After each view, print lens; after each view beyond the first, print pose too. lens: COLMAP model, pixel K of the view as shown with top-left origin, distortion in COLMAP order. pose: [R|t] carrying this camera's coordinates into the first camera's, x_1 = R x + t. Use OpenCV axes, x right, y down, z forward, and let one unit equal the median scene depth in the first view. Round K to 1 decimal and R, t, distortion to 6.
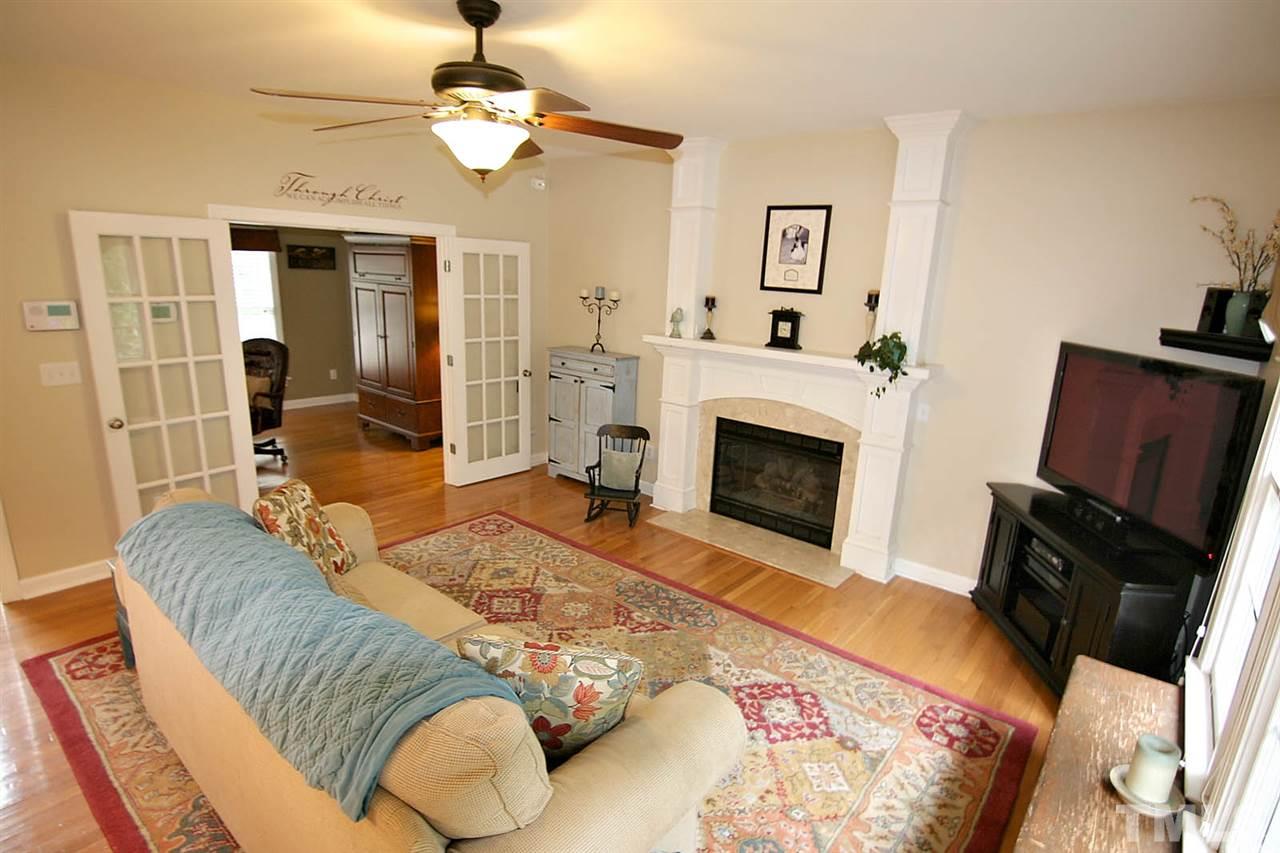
lens RADIAL K [[650.1, 0, 646.7], [0, 650.1, 435.1], [0, 0, 1]] dist [-0.003481, -0.012430]
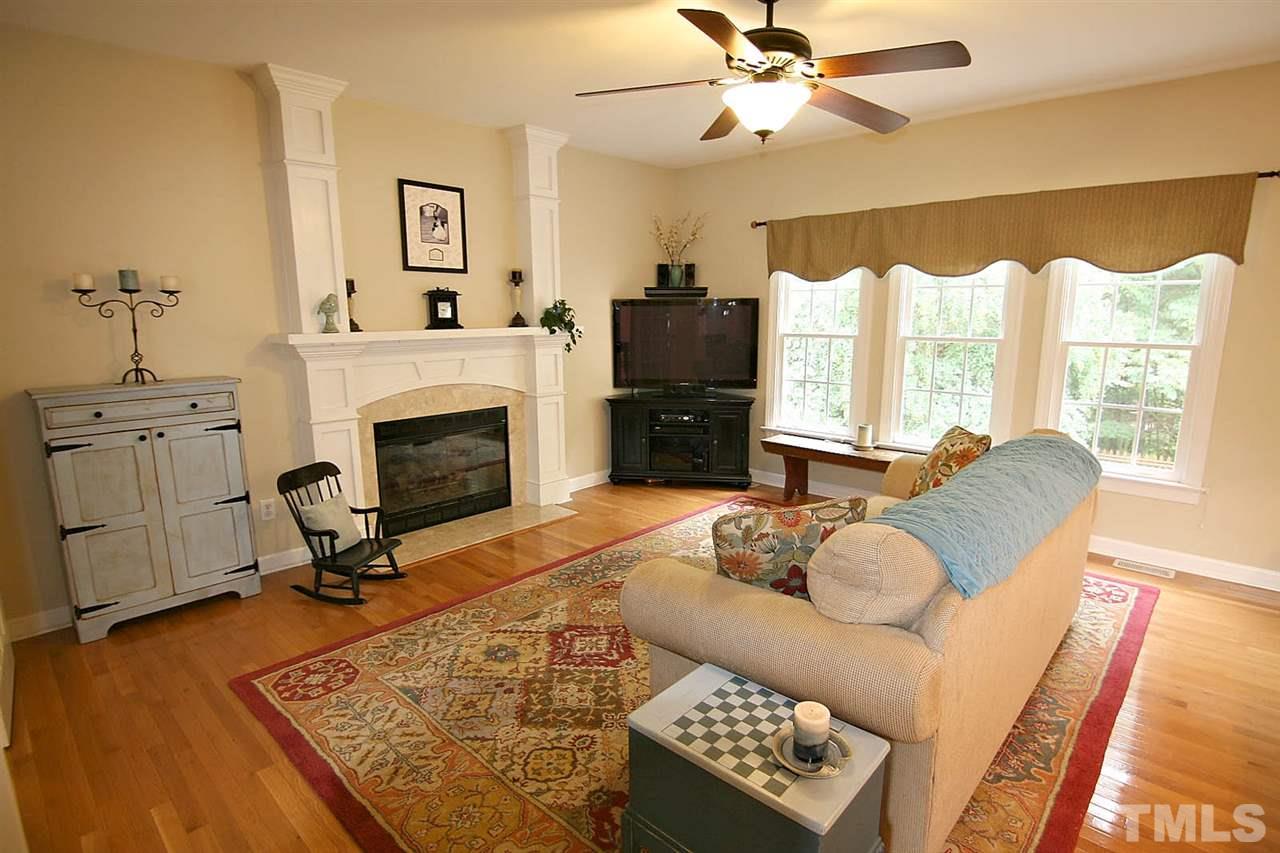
lens RADIAL K [[650.1, 0, 646.7], [0, 650.1, 435.1], [0, 0, 1]] dist [-0.003481, -0.012430]
pose [[0.058698, -0.233549, 0.970572, -0.783826], [0.253574, 0.943848, 0.211783, -0.116836], [-0.965533, 0.233680, 0.114624, 0.650162]]
